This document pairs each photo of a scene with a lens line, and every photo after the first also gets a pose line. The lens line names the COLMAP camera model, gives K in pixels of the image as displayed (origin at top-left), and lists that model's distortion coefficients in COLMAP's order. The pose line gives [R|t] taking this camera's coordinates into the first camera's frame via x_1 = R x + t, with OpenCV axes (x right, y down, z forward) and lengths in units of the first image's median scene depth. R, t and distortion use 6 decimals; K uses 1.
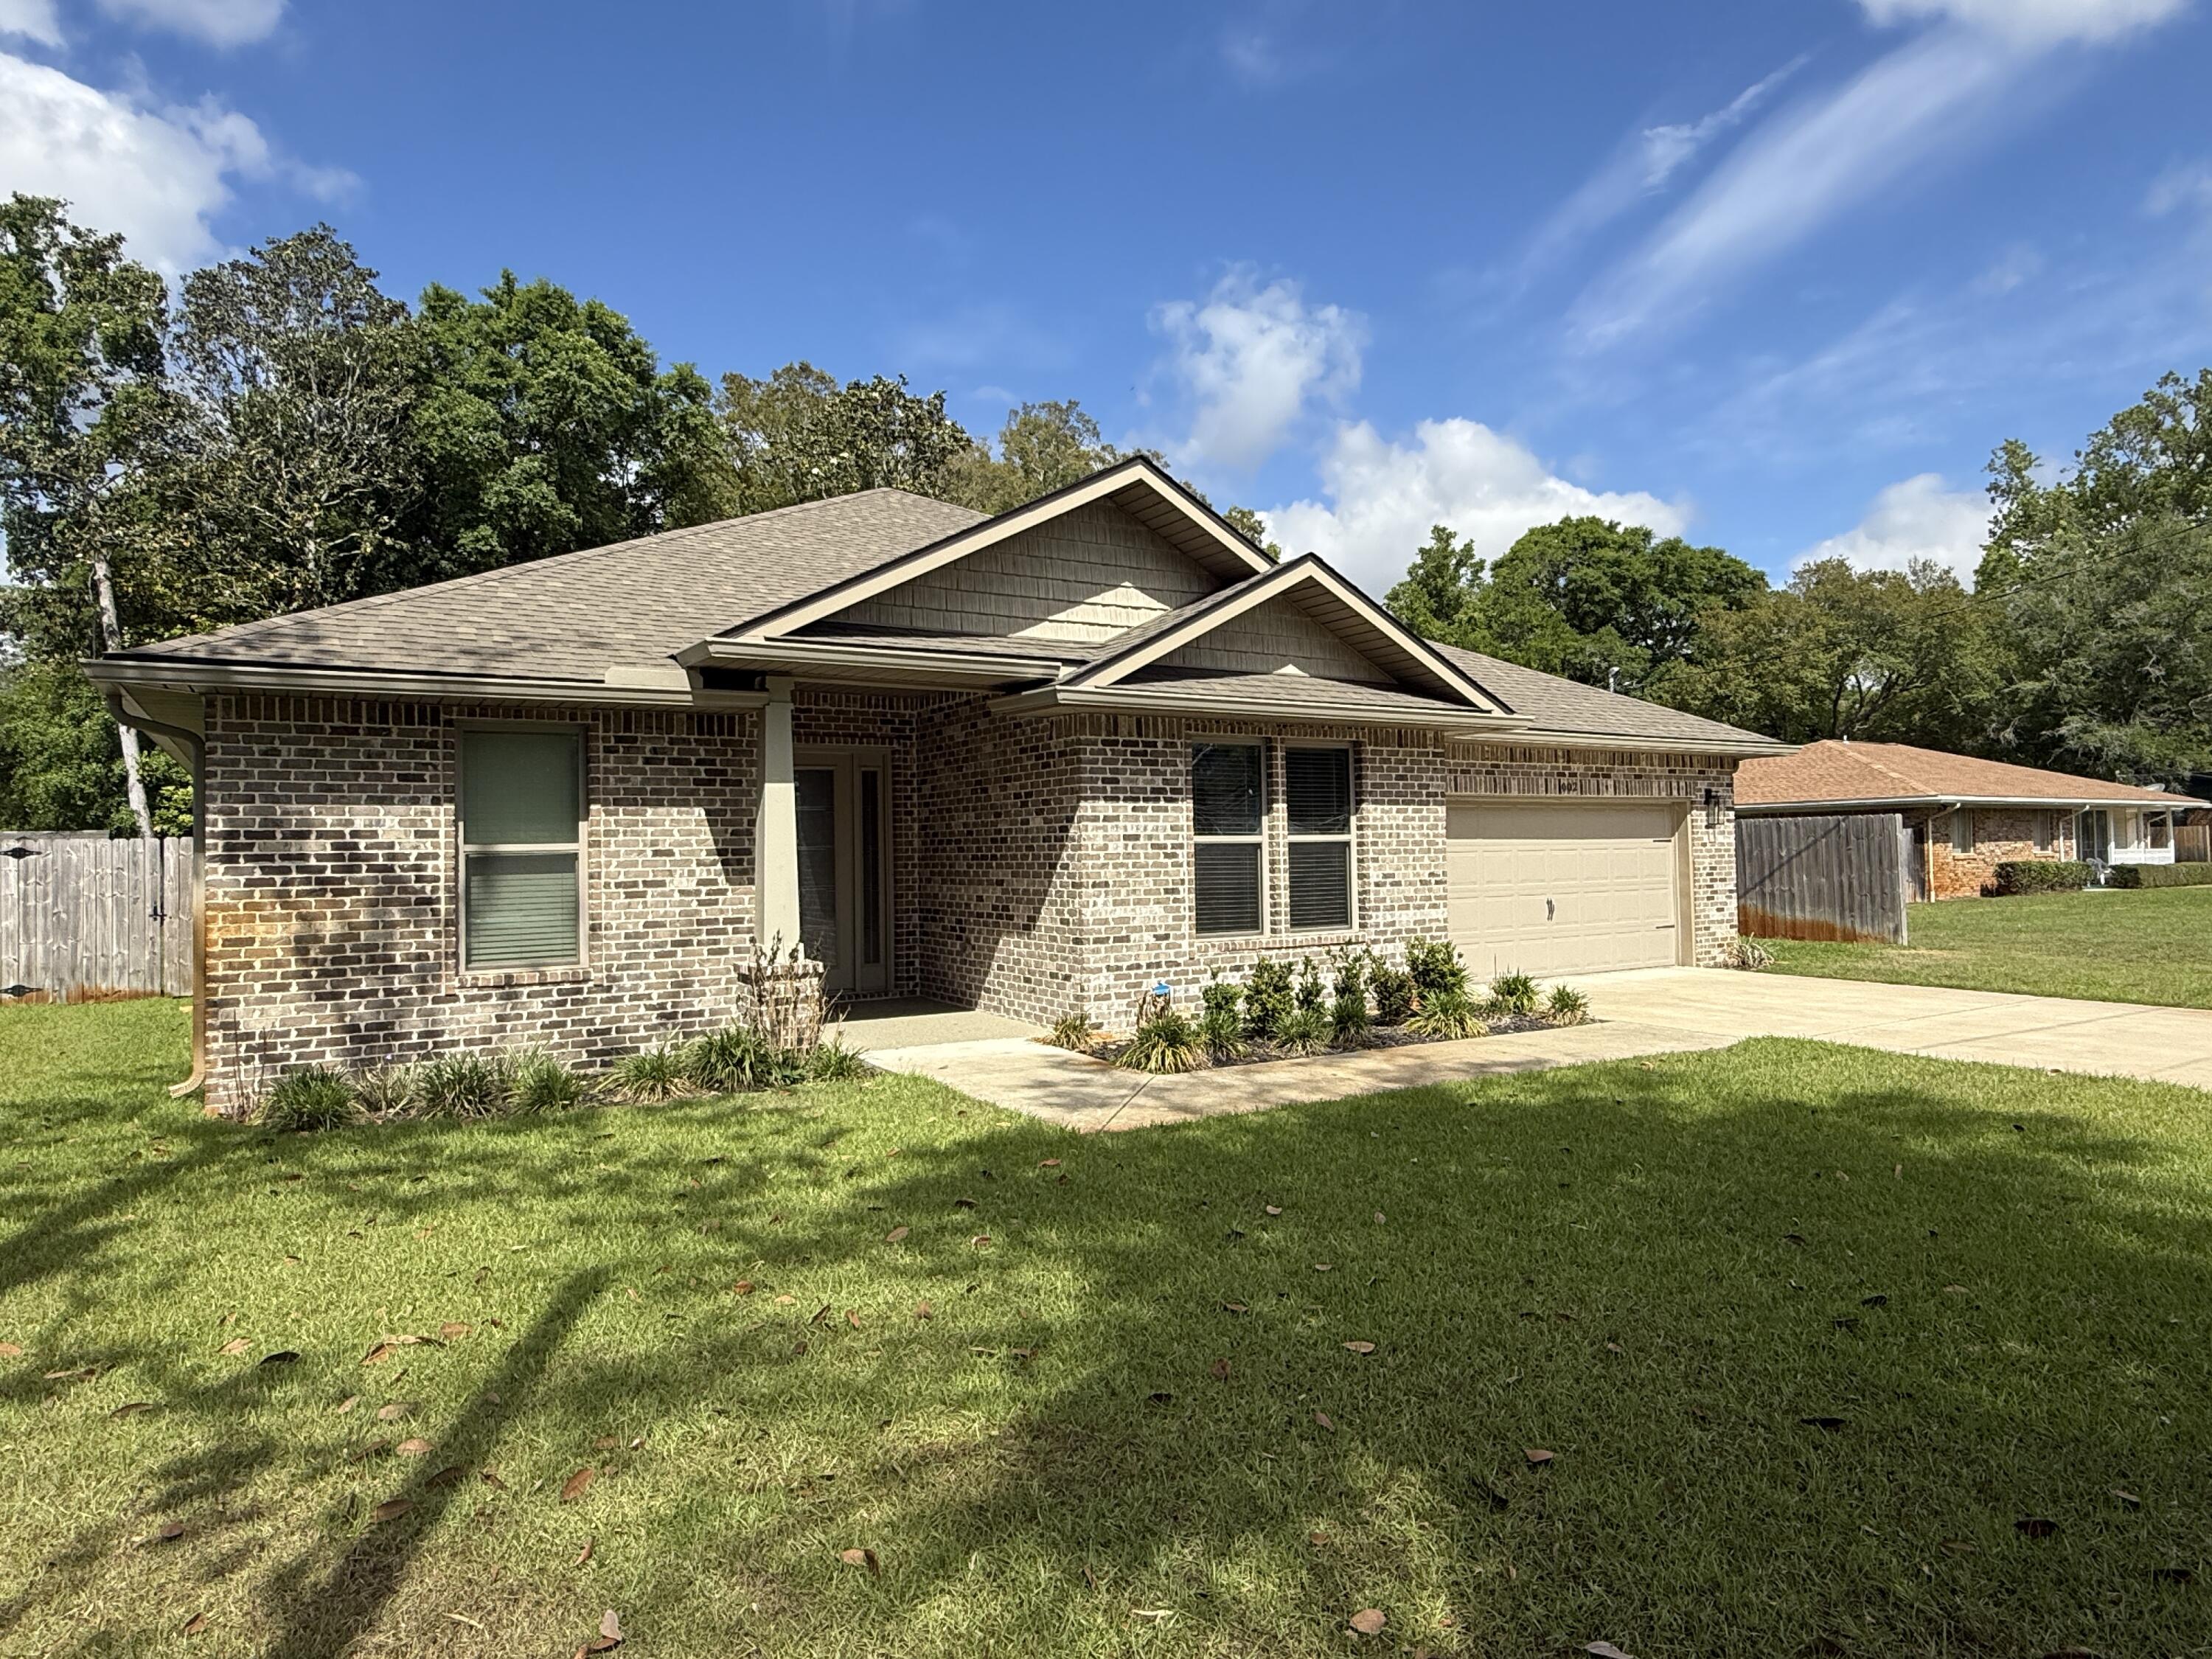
lens RADIAL K [[1288.1, 0, 1139.0], [0, 1288.1, 827.1], [0, 0, 1]] dist [0.000504, 0.000527]
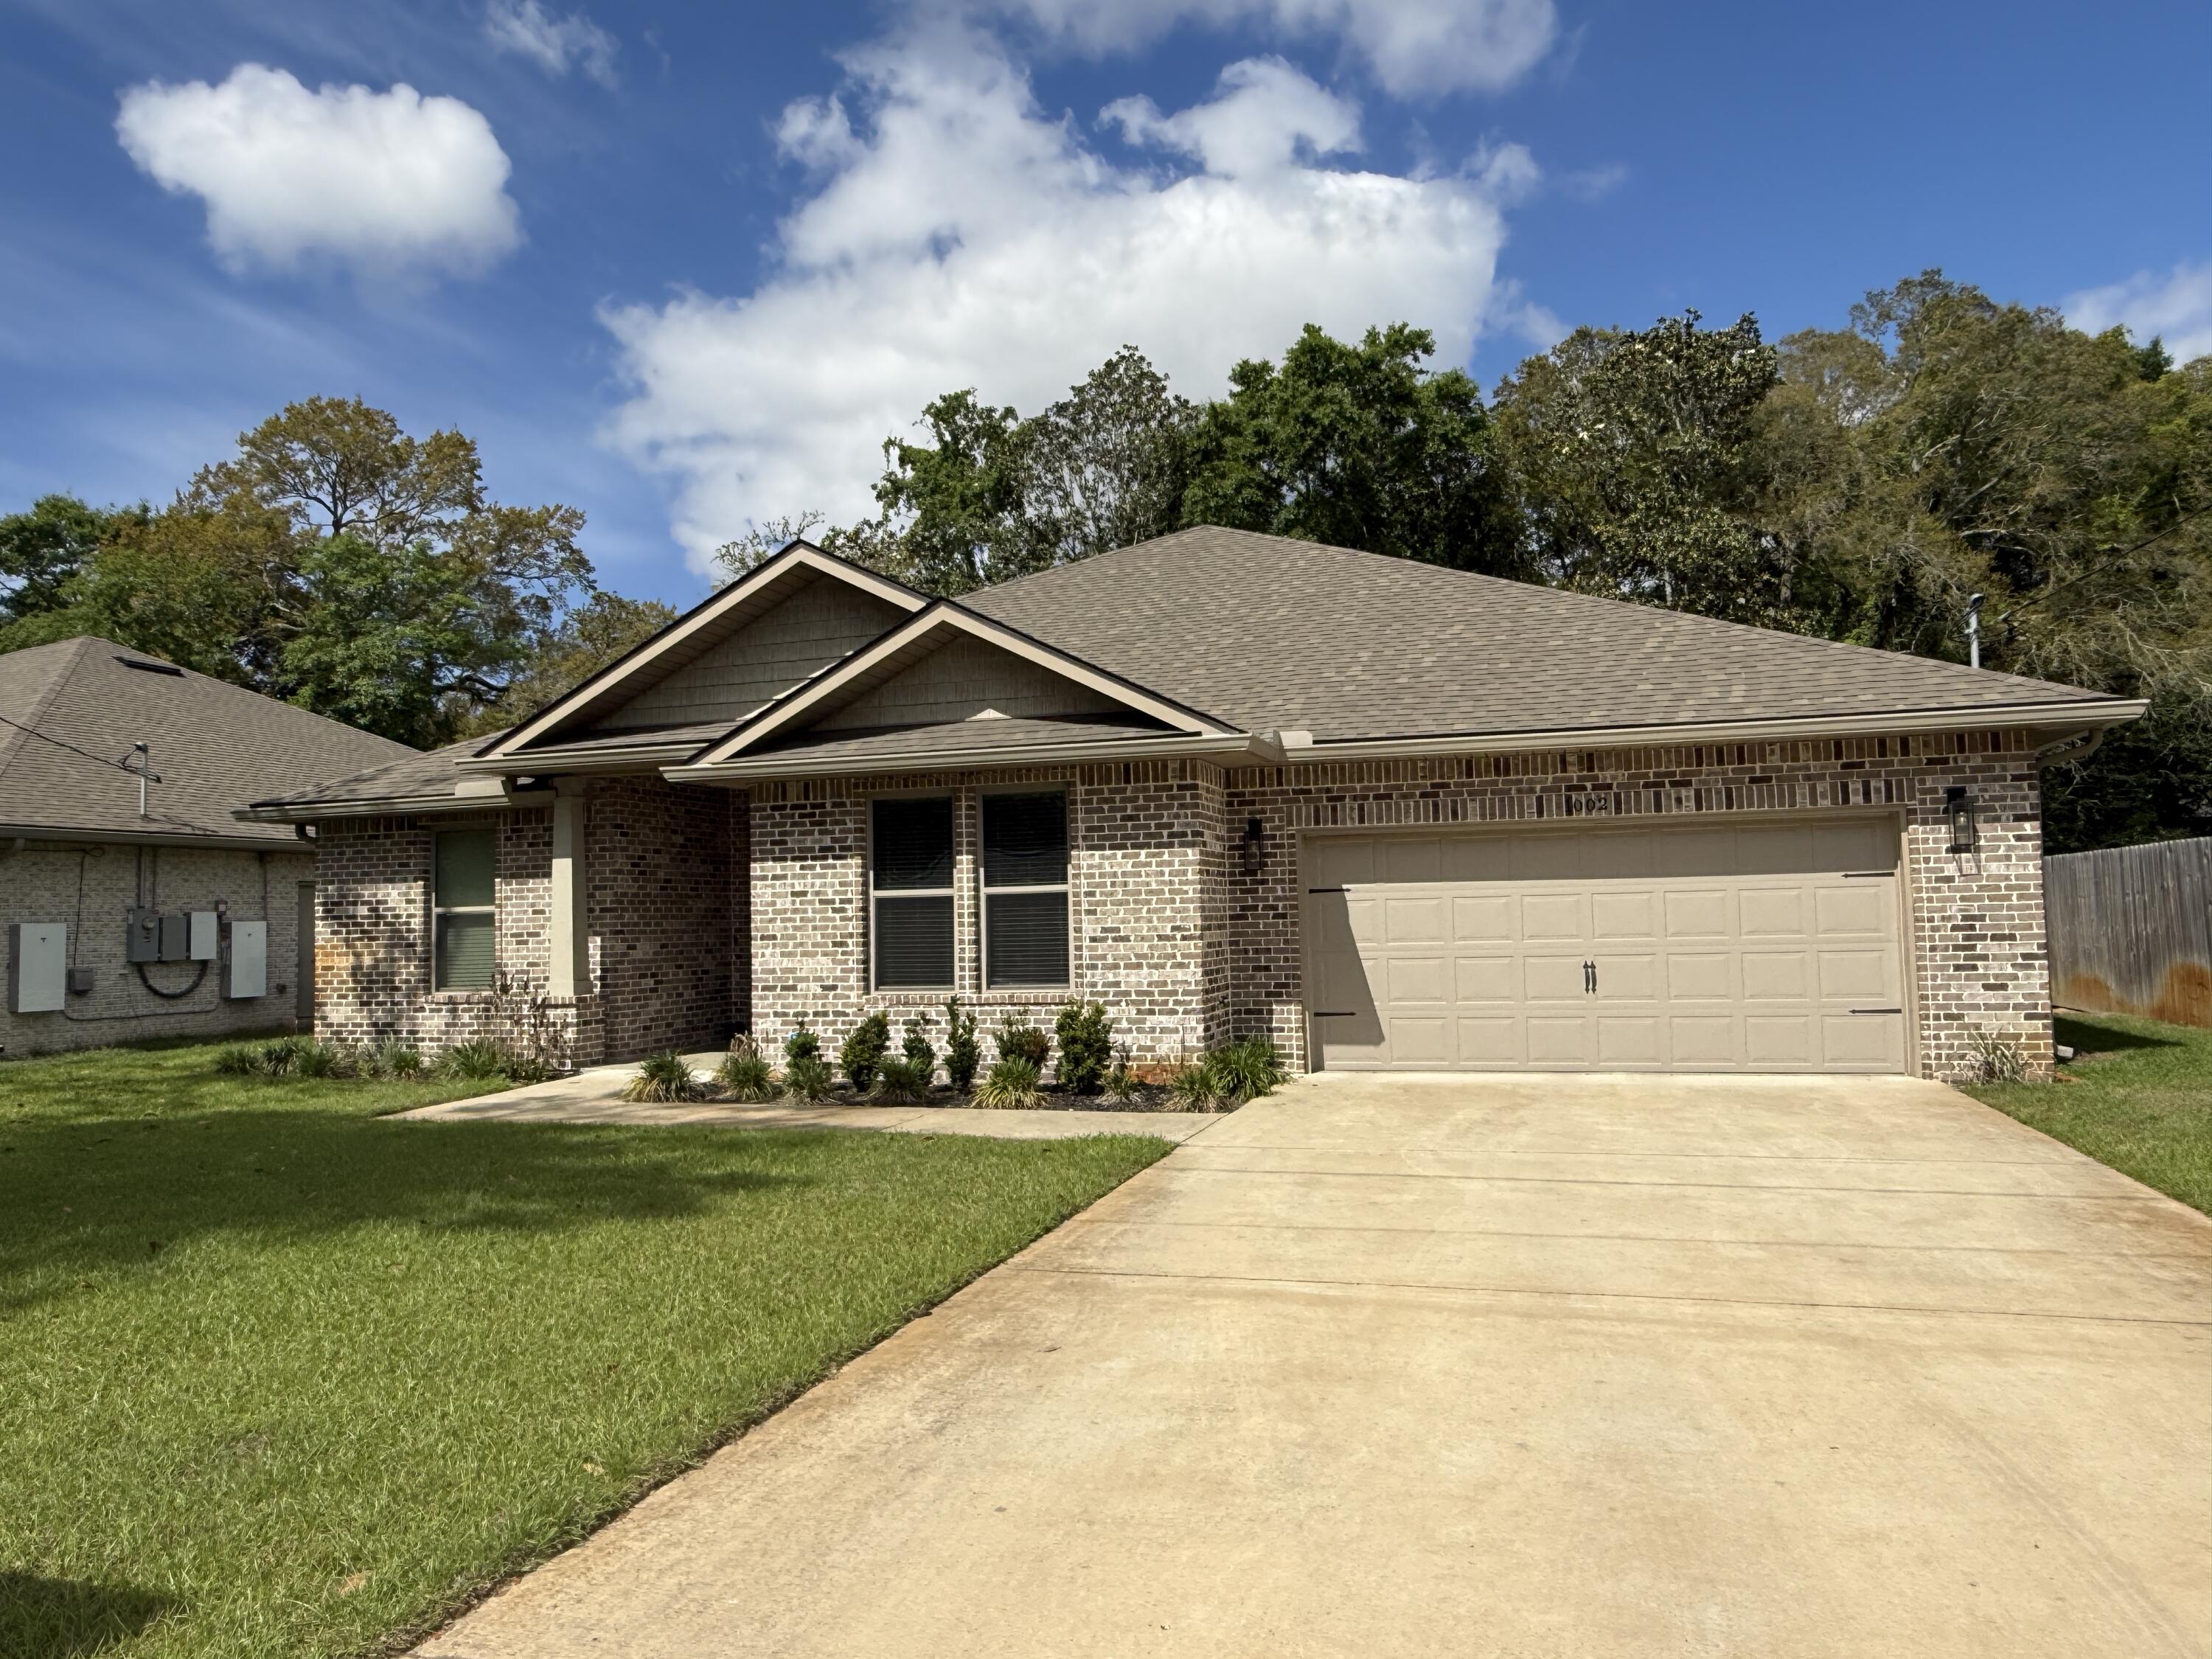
lens RADIAL K [[1538.7, 0, 1134.6], [0, 1538.7, 830.3], [0, 0, 1]] dist [-0.010965, 0.000124]
pose [[0.659227, -0.044800, -0.750608, 1.127377], [0.029006, 0.998996, -0.034150, 0.006708], [0.751384, 0.000741, 0.659865, 0.354876]]
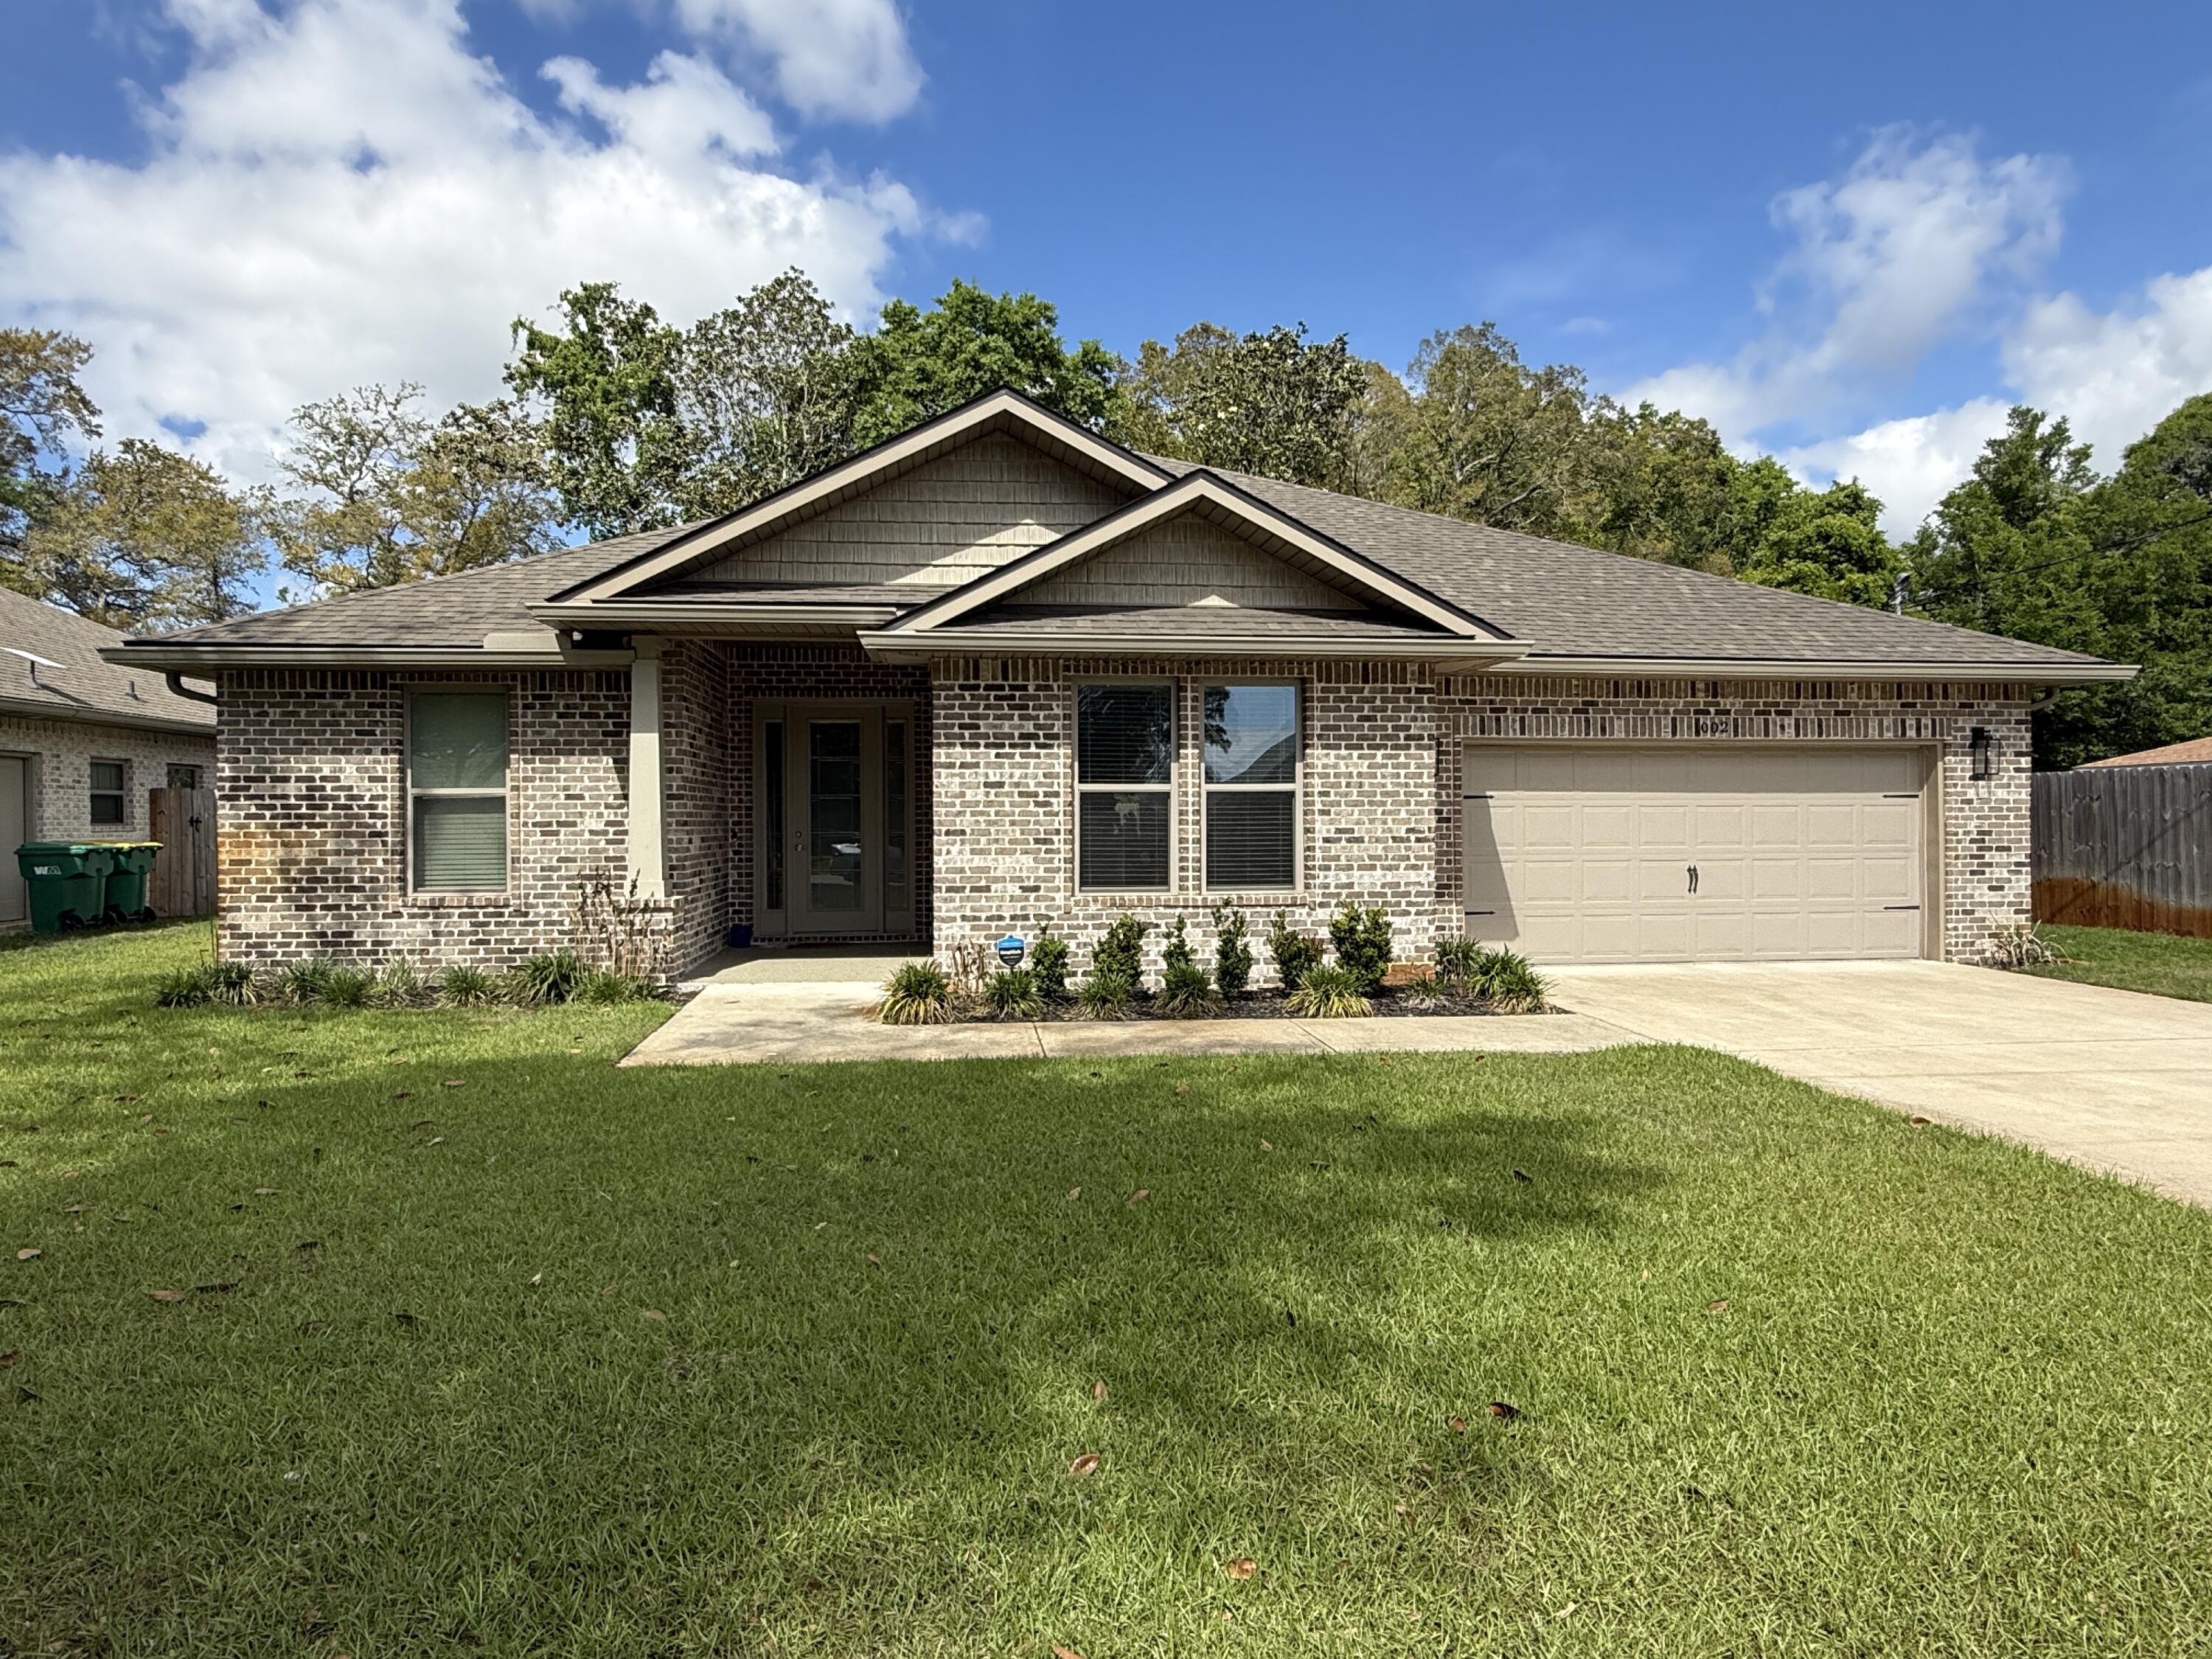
lens RADIAL K [[1288.1, 0, 1141.4], [0, 1288.1, 814.5], [0, 0, 1]] dist [0.000504, 0.000527]
pose [[0.904003, 0.013013, -0.427329, 0.498336], [-0.002223, 0.999666, 0.025740, 0.004962], [0.427521, -0.022319, 0.903730, 0.169910]]
